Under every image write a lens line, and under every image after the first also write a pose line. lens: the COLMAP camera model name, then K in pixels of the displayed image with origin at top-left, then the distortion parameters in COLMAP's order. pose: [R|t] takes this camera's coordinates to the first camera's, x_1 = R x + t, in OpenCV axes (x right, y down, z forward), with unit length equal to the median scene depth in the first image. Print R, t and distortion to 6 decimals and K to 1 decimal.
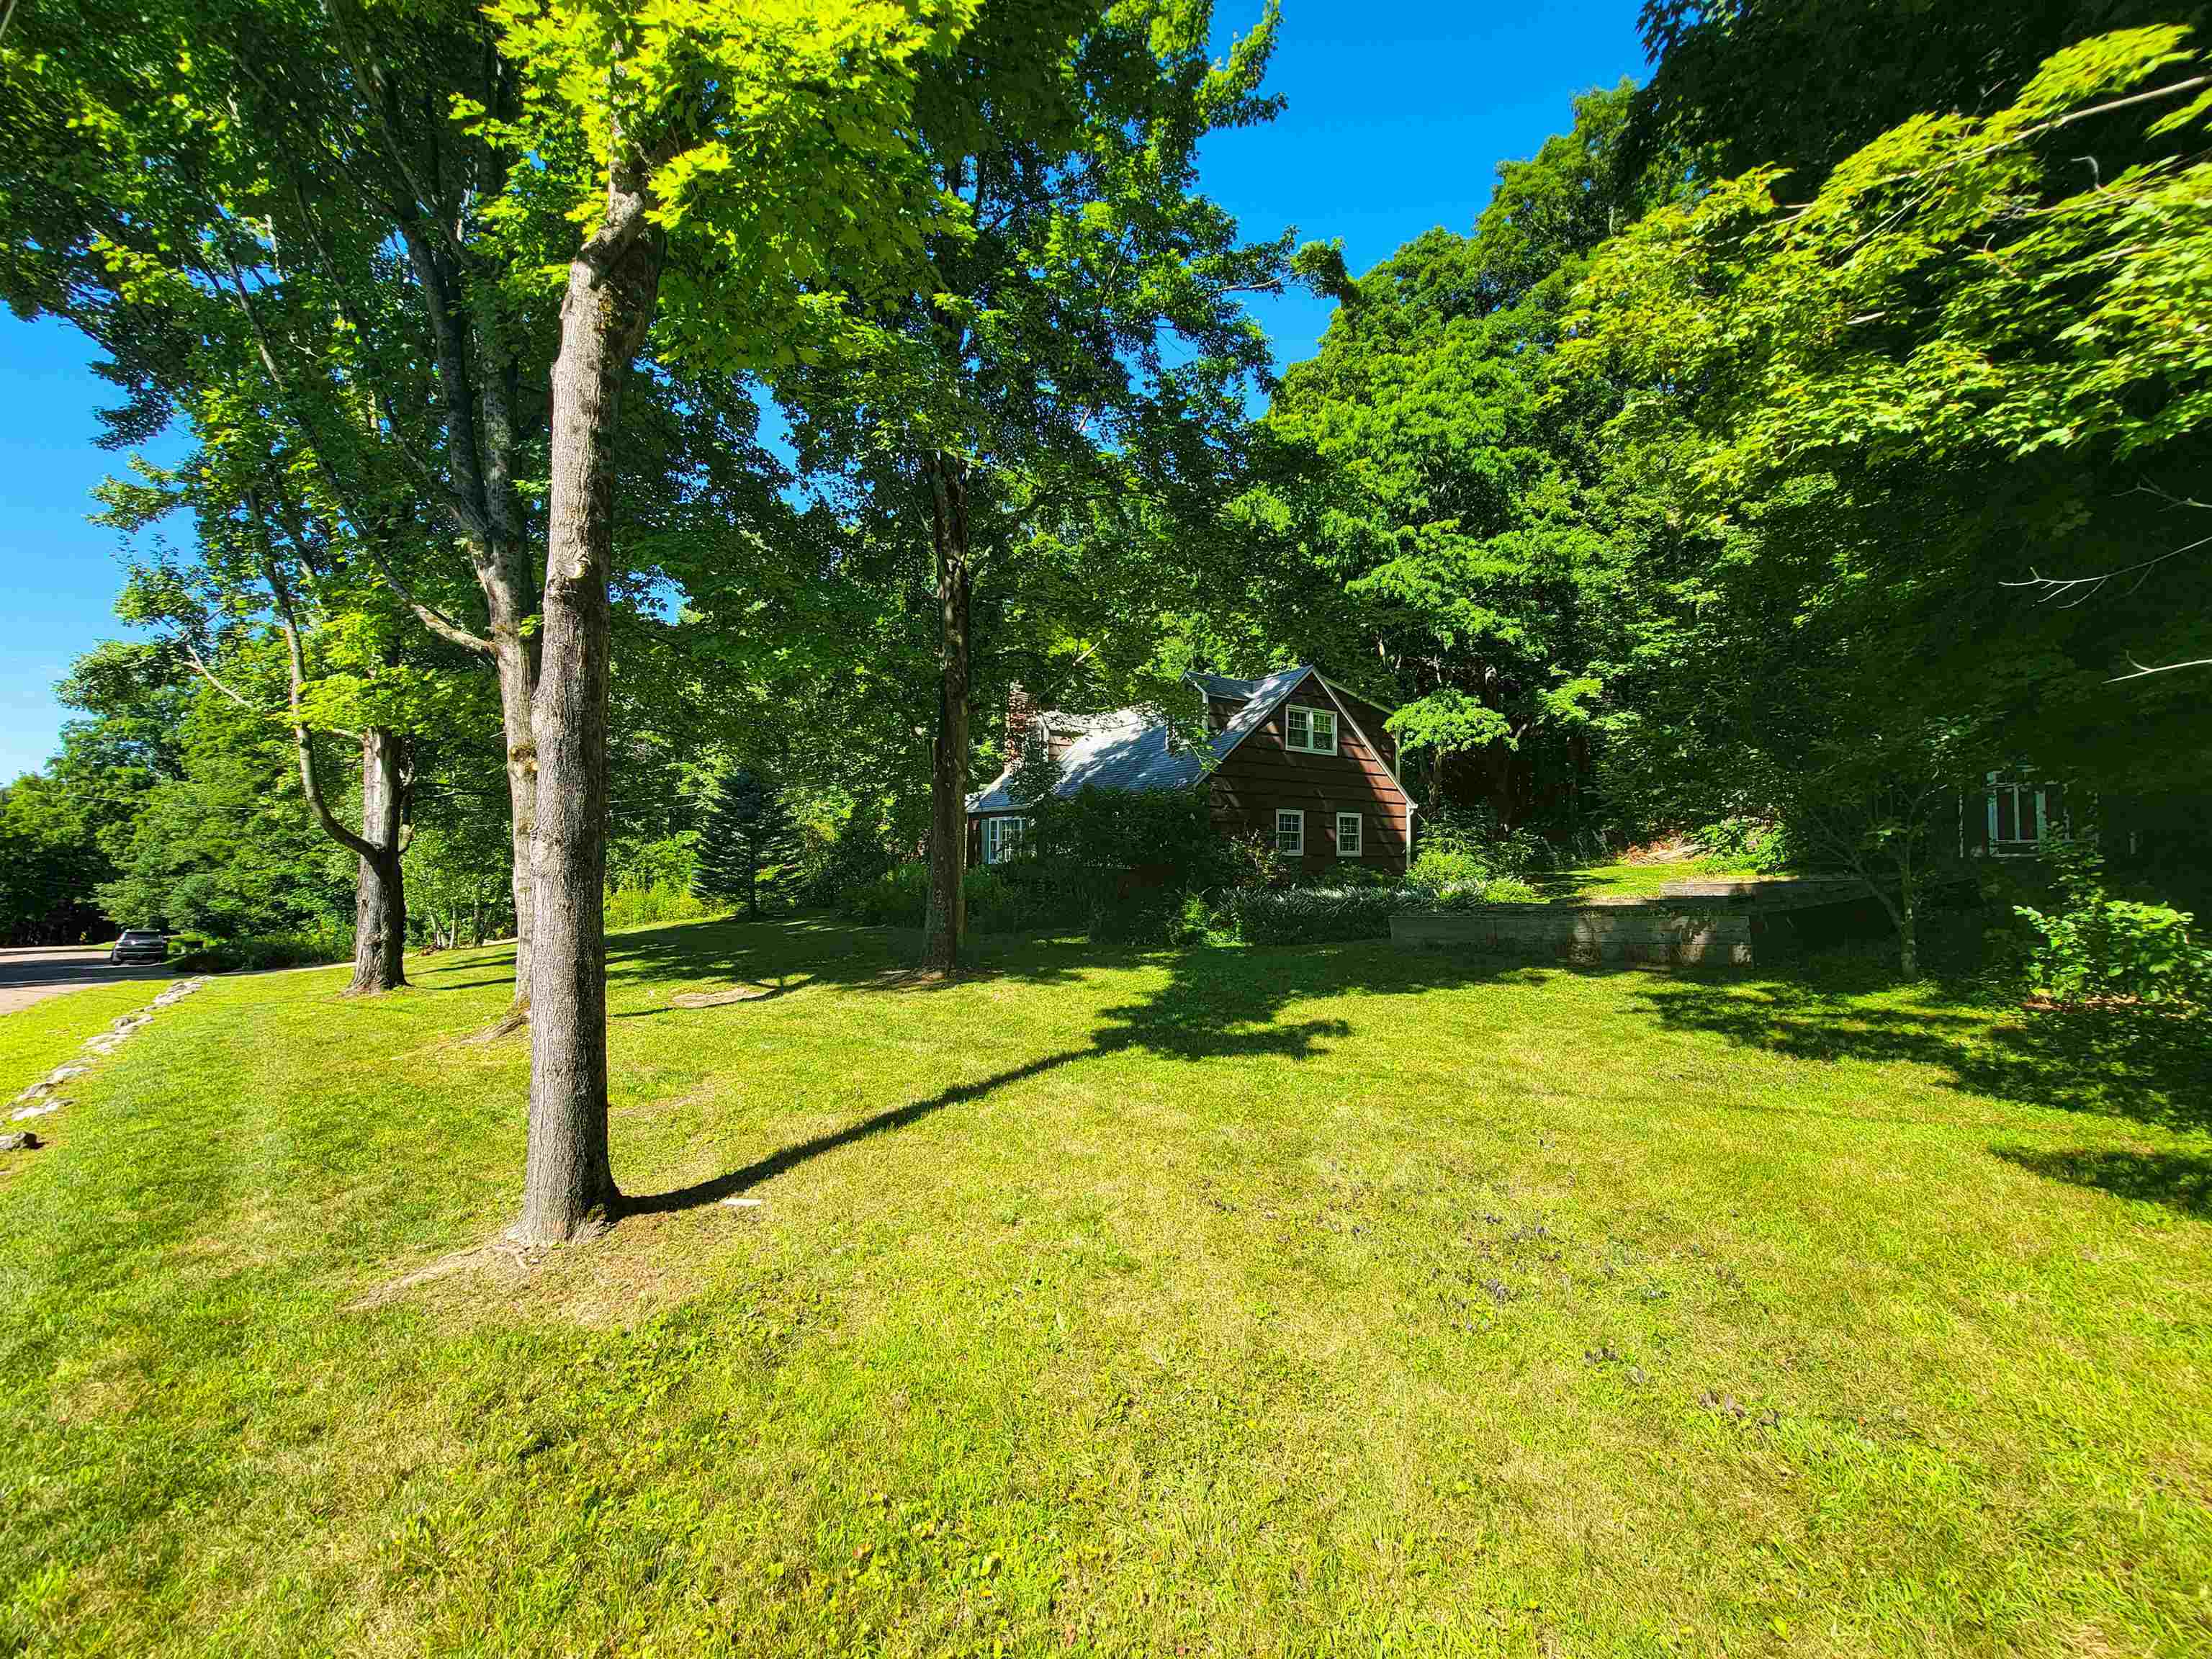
lens RADIAL K [[888.6, 0, 1104.1], [0, 888.6, 825.0], [0, 0, 1]] dist [-0.006115, -0.000506]
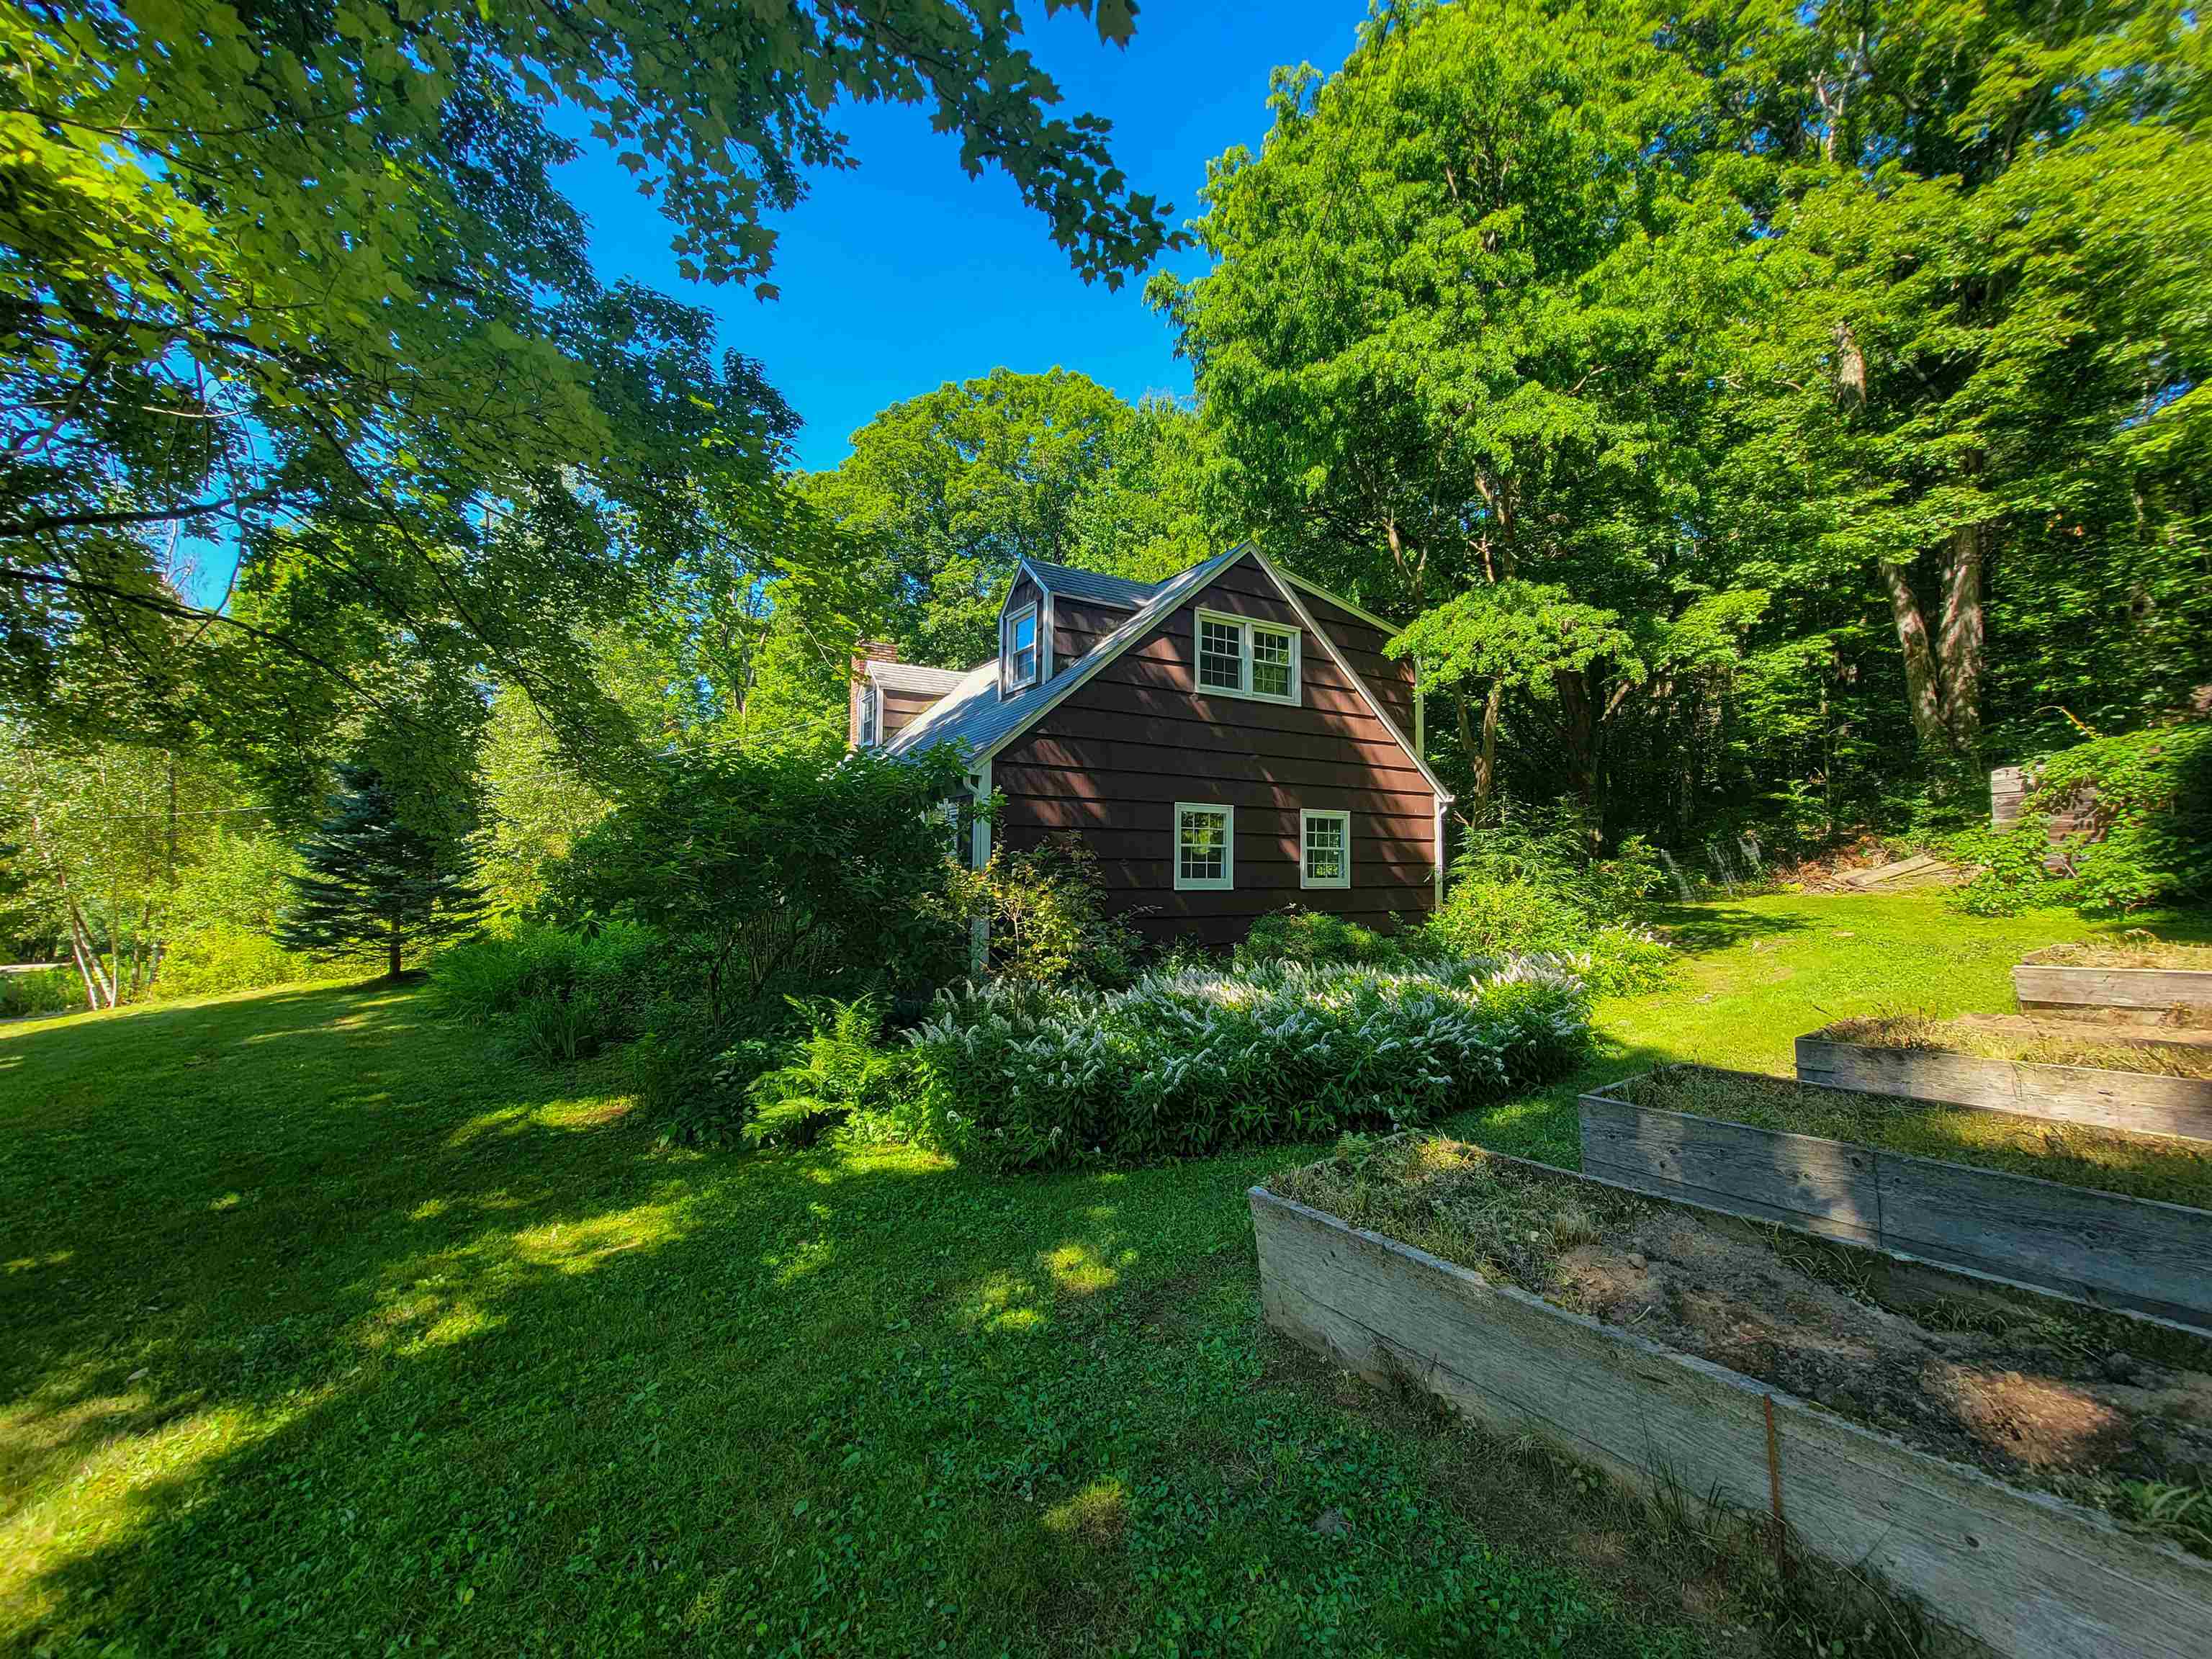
lens RADIAL K [[888.6, 0, 1109.4], [0, 888.6, 828.1], [0, 0, 1]] dist [-0.006115, -0.000506]
pose [[0.998262, -0.007854, -0.058400, 0.176253], [0.007256, 0.999919, -0.010455, 0.002381], [0.058478, 0.010013, 0.998238, 0.444547]]
